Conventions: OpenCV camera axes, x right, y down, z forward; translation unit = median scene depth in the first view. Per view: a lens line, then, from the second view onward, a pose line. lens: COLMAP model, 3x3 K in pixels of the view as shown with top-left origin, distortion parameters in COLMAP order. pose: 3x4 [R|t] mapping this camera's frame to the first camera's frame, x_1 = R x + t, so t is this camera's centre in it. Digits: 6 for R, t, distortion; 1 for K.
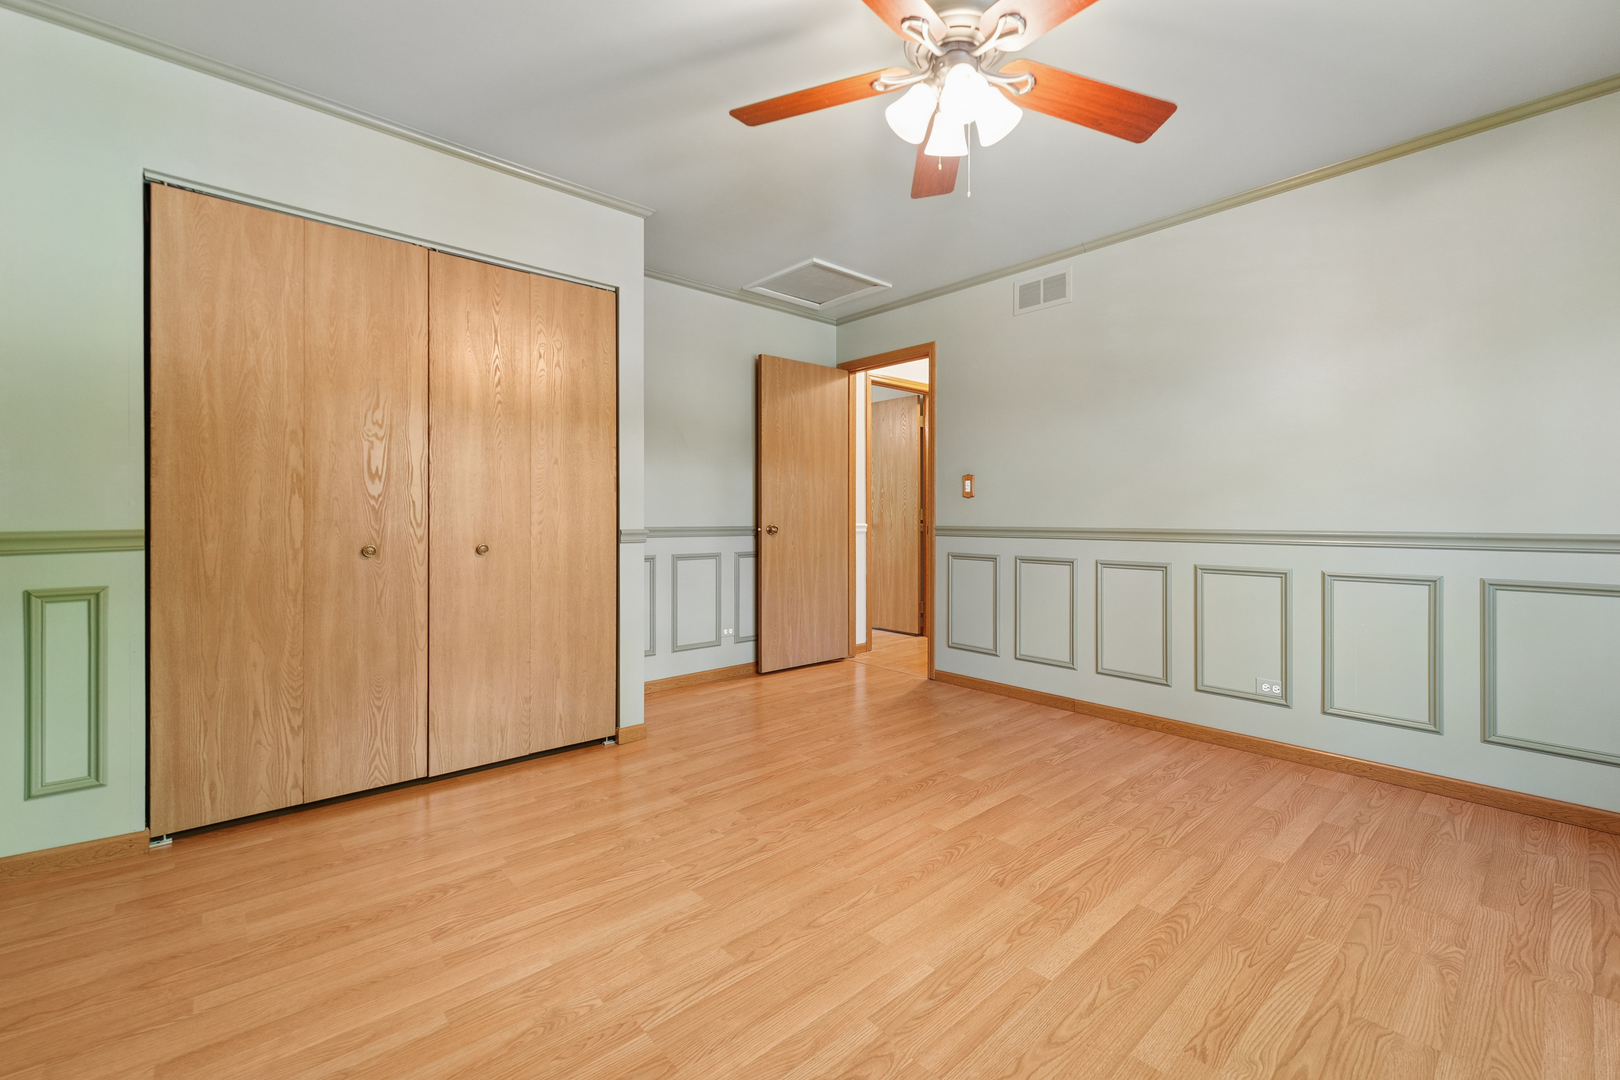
lens RADIAL K [[668.7, 0, 811.9], [0, 668.7, 526.5], [0, 0, 1]] dist [0.000611, -0.000491]
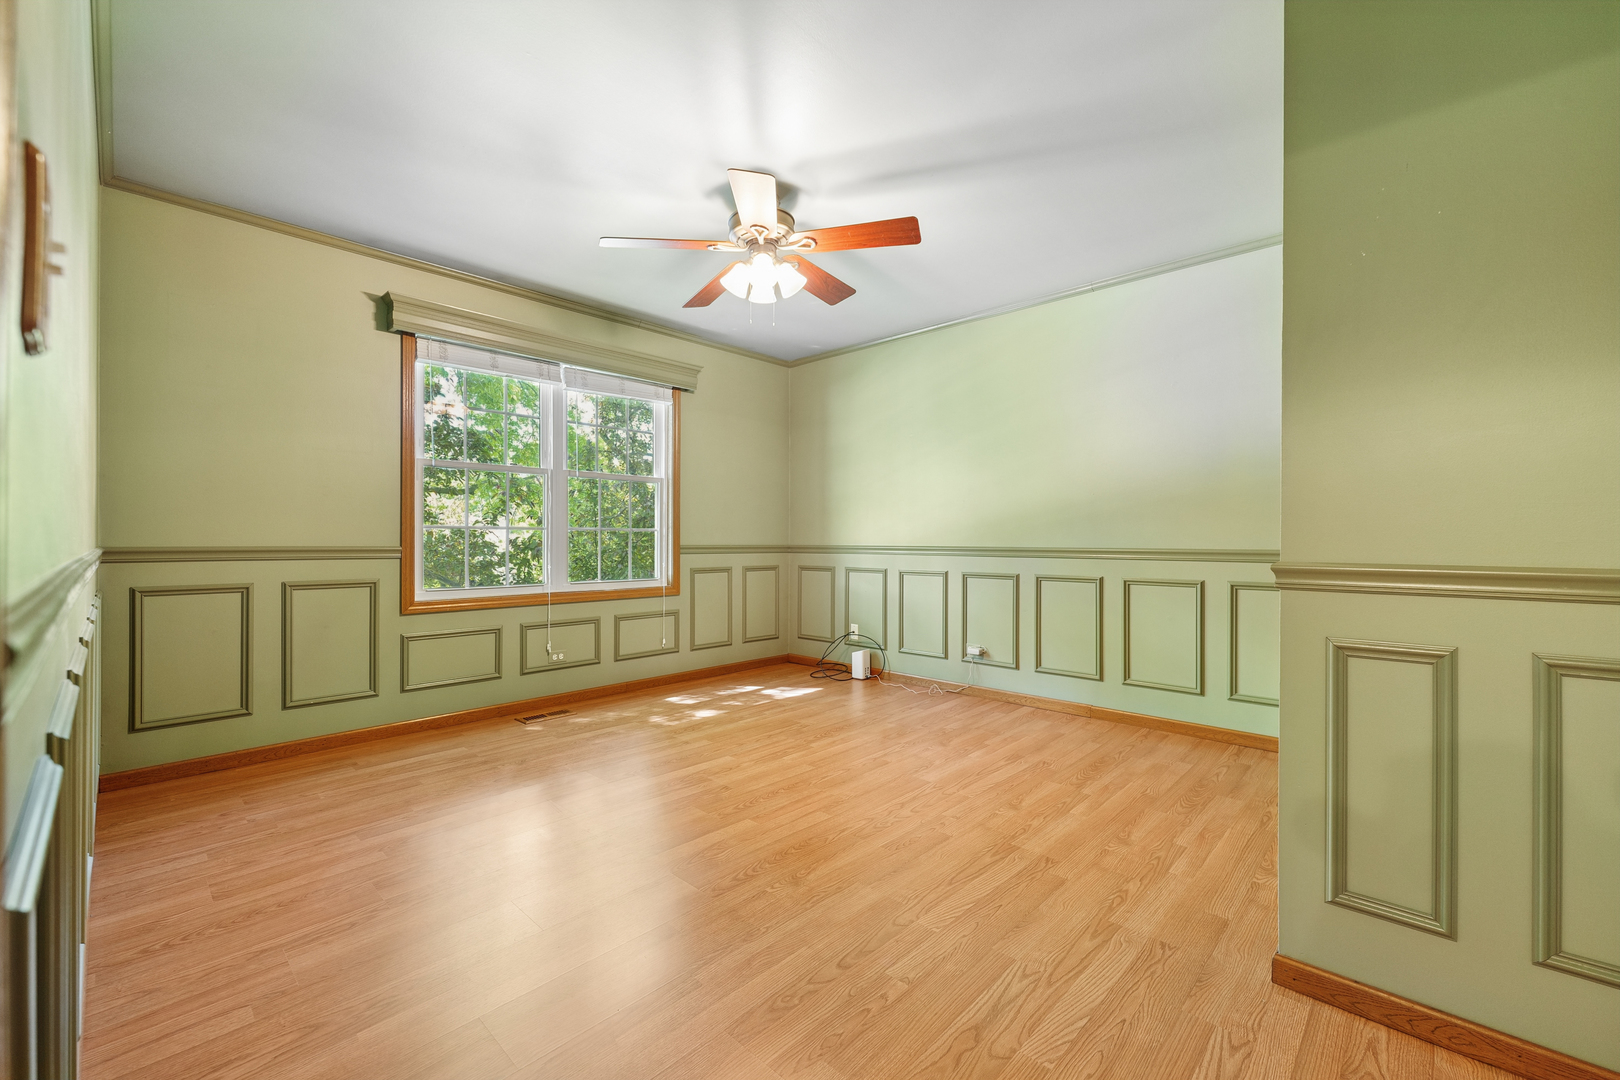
lens RADIAL K [[668.7, 0, 807.6], [0, 668.7, 537.2], [0, 0, 1]] dist [0.000611, -0.000491]
pose [[-0.995916, -0.004933, -0.090152, 0.211407], [-0.005601, 0.999959, 0.007155, -0.020988], [0.090113, 0.007631, -0.995902, 2.189575]]
